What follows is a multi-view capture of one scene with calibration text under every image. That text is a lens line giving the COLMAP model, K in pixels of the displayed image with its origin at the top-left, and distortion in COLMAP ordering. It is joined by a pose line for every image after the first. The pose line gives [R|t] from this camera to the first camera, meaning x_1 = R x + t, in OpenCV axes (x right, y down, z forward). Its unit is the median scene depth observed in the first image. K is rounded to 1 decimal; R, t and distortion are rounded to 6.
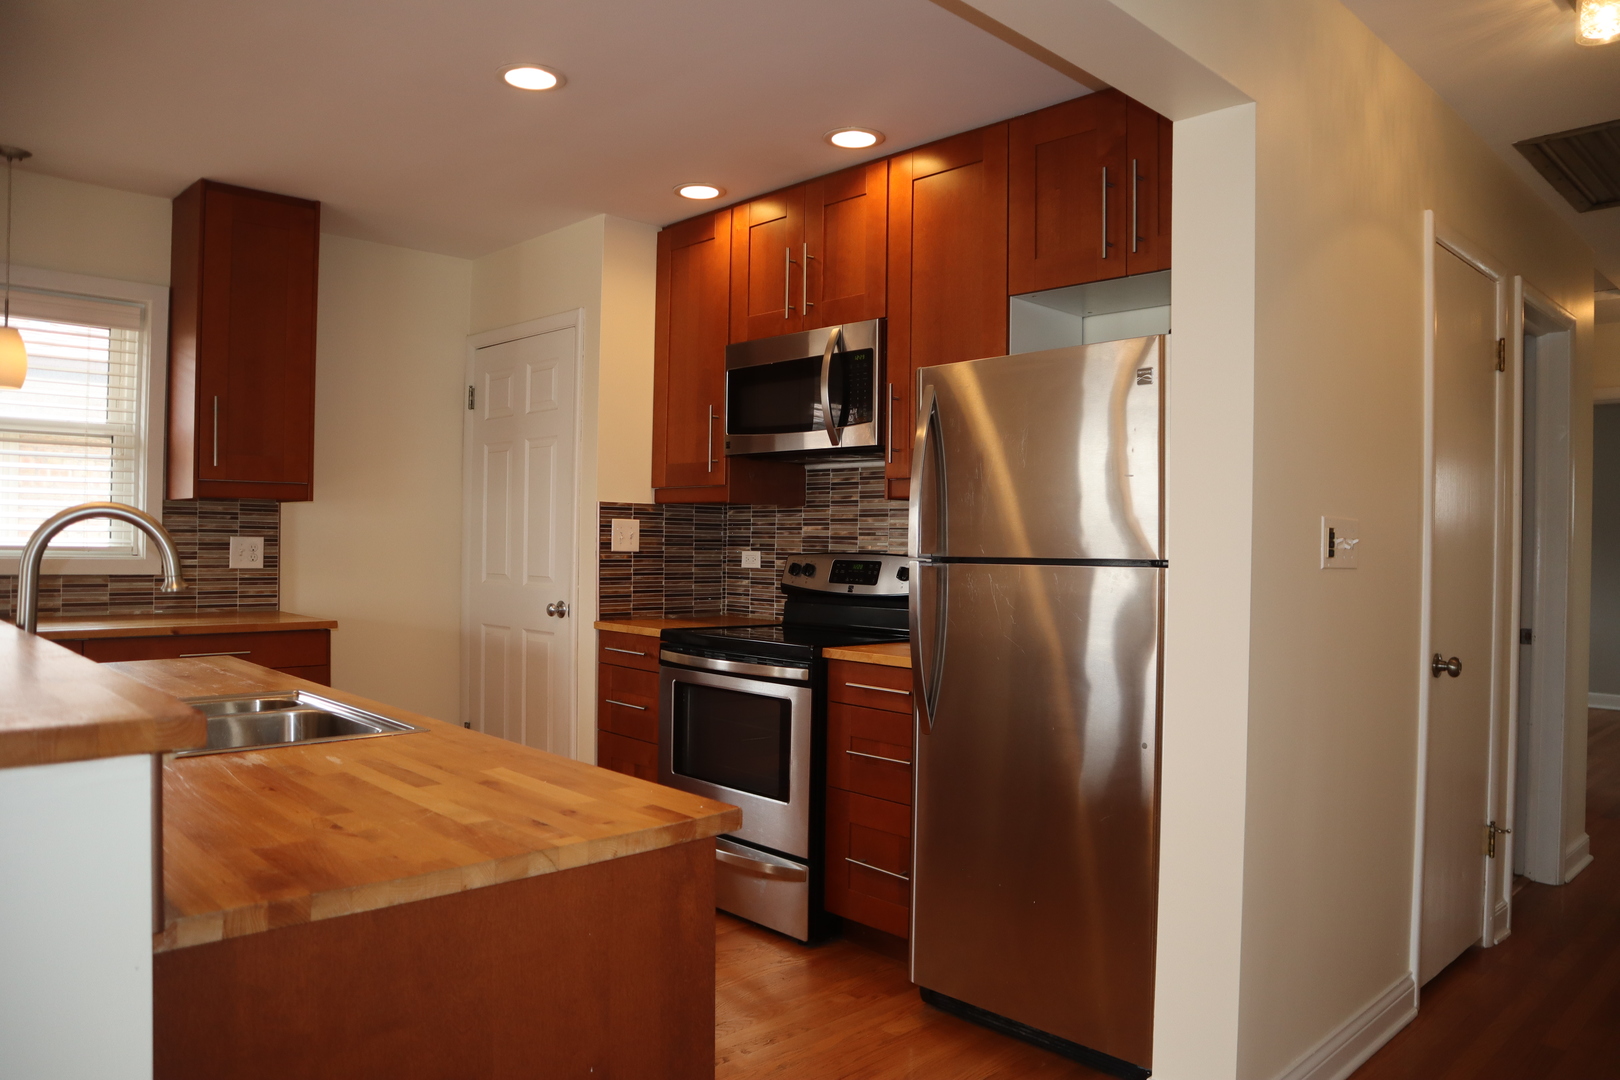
lens RADIAL K [[1132.2, 0, 810.5], [0, 1132.2, 544.1], [0, 0, 1]] dist [-0.084094, 0.051671]
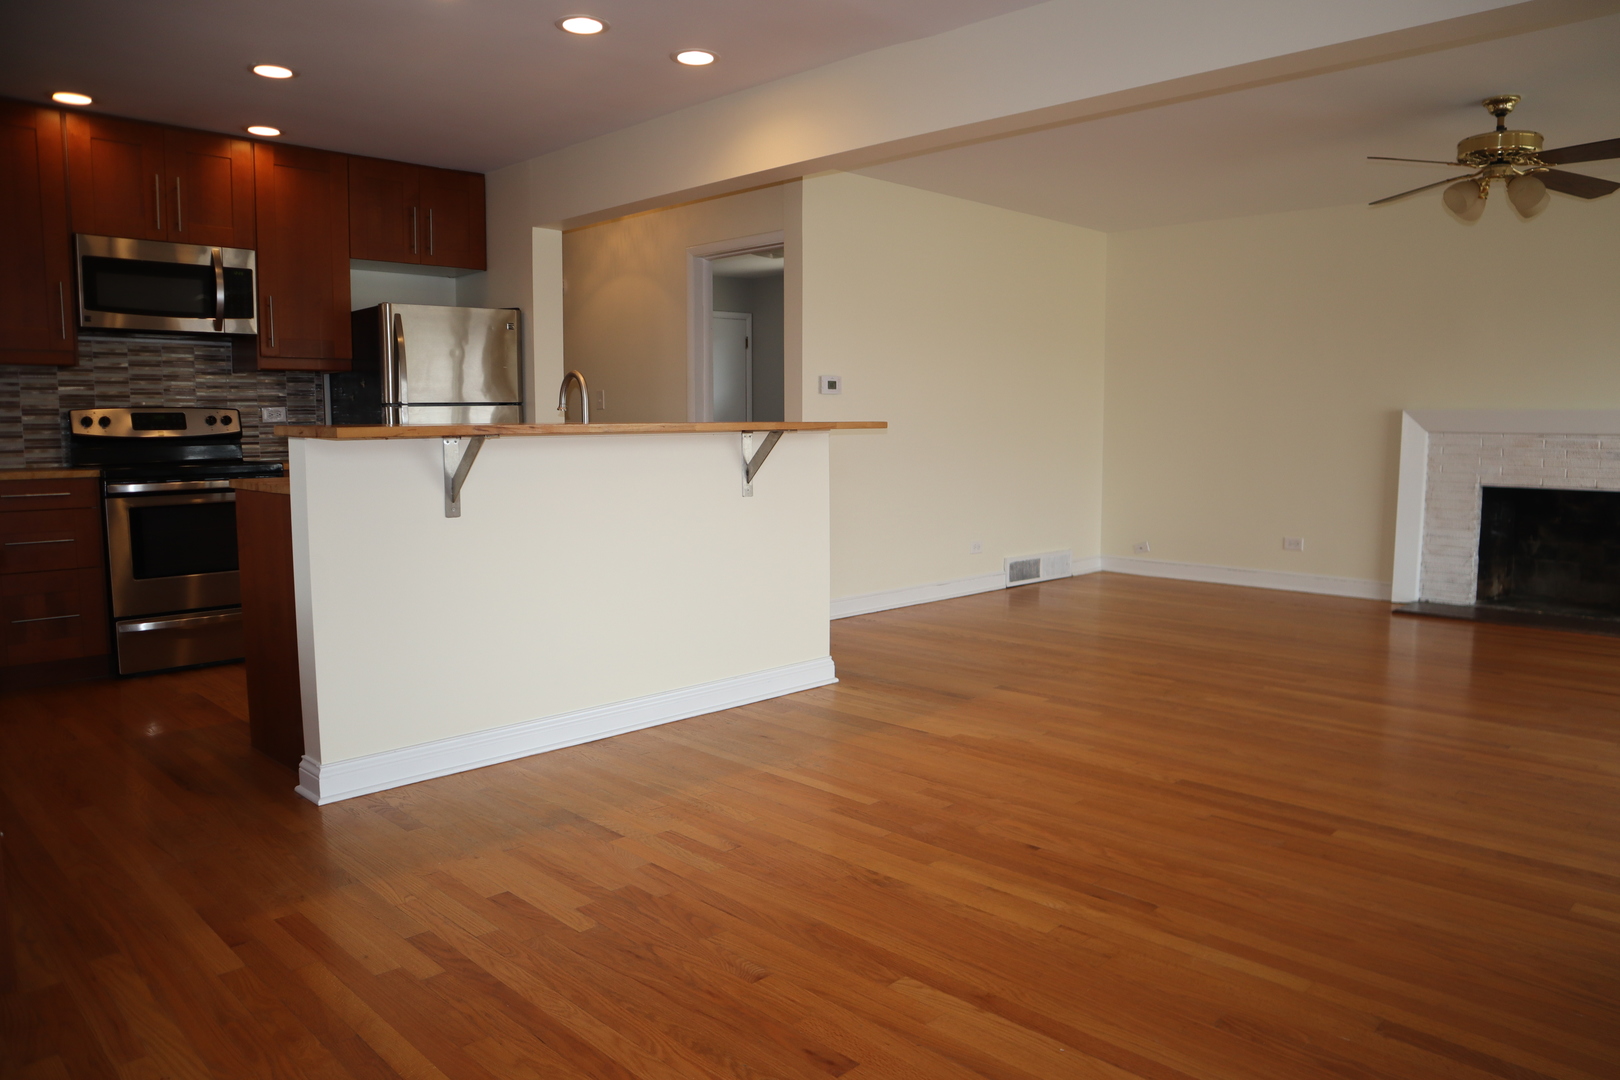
lens RADIAL K [[1132.2, 0, 815.1], [0, 1132.2, 538.8], [0, 0, 1]] dist [-0.084094, 0.051671]
pose [[-0.011954, -0.119726, 0.992735, -1.200723], [0.009449, 0.992748, 0.119841, 0.012187], [-0.999884, 0.010813, -0.010736, 0.215035]]
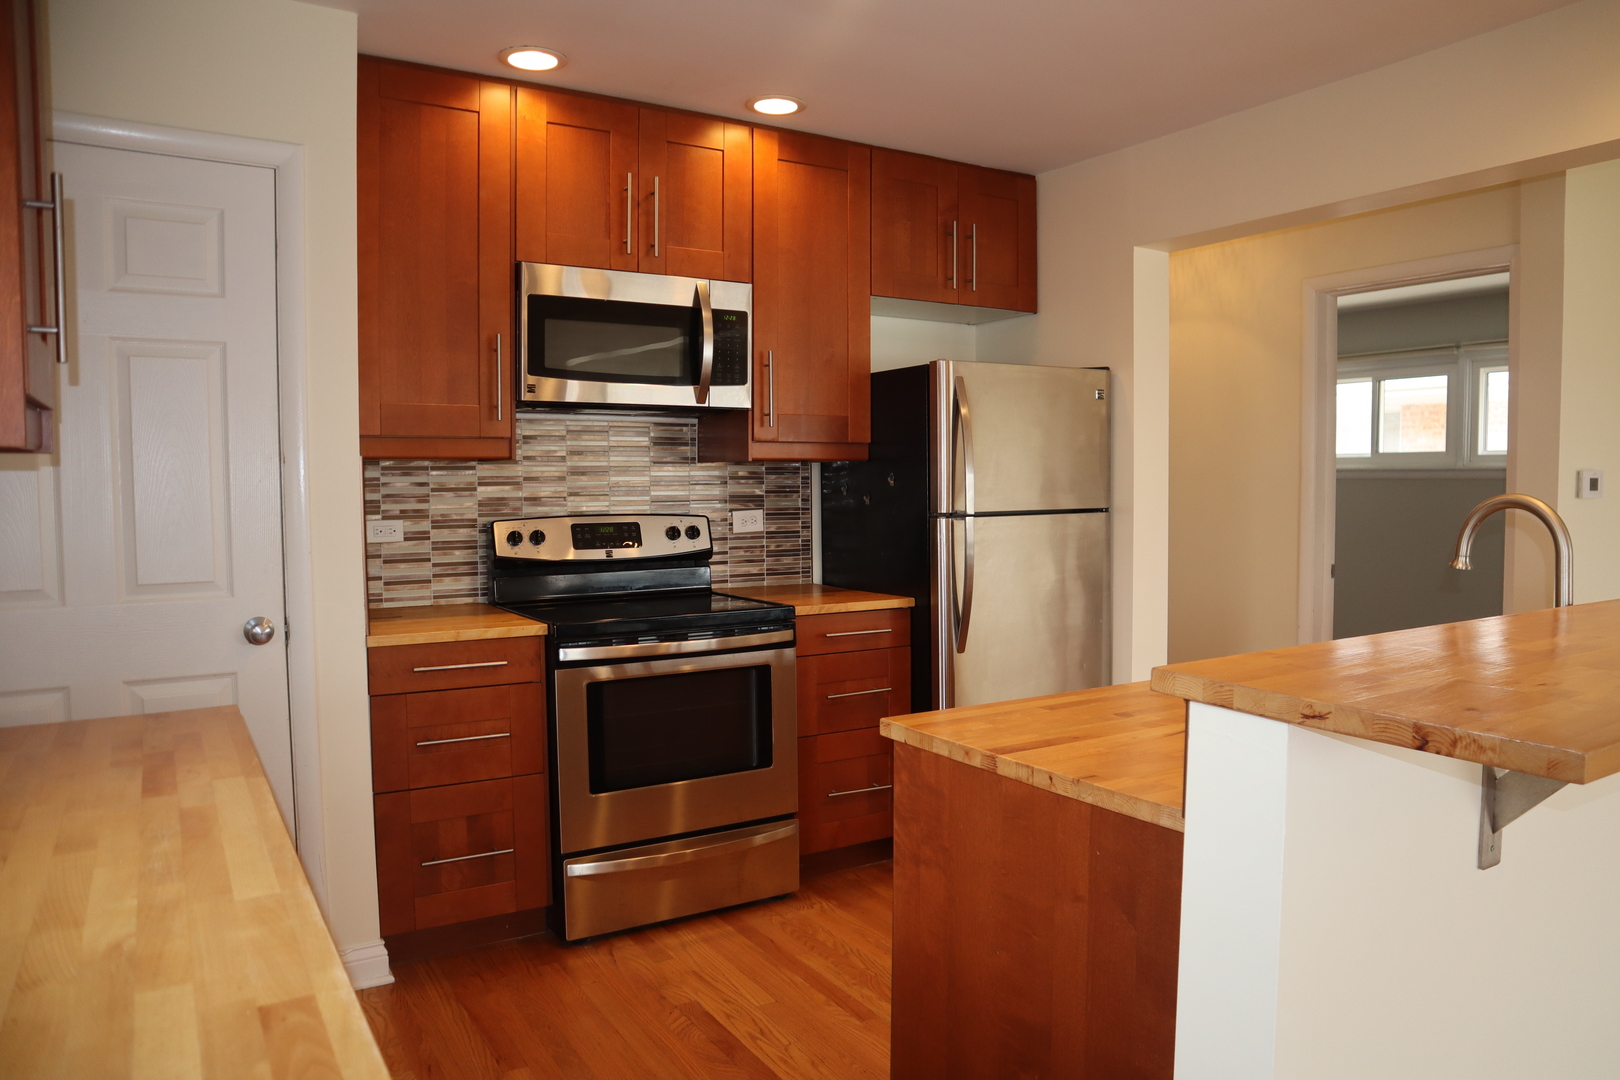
lens RADIAL K [[1132.2, 0, 824.1], [0, 1132.2, 545.0], [0, 0, 1]] dist [-0.084094, 0.051671]
pose [[0.204283, -0.077104, 0.975871, -0.764777], [0.010846, 0.997010, 0.076504, -0.033397], [-0.978852, -0.005044, 0.204509, 0.589543]]
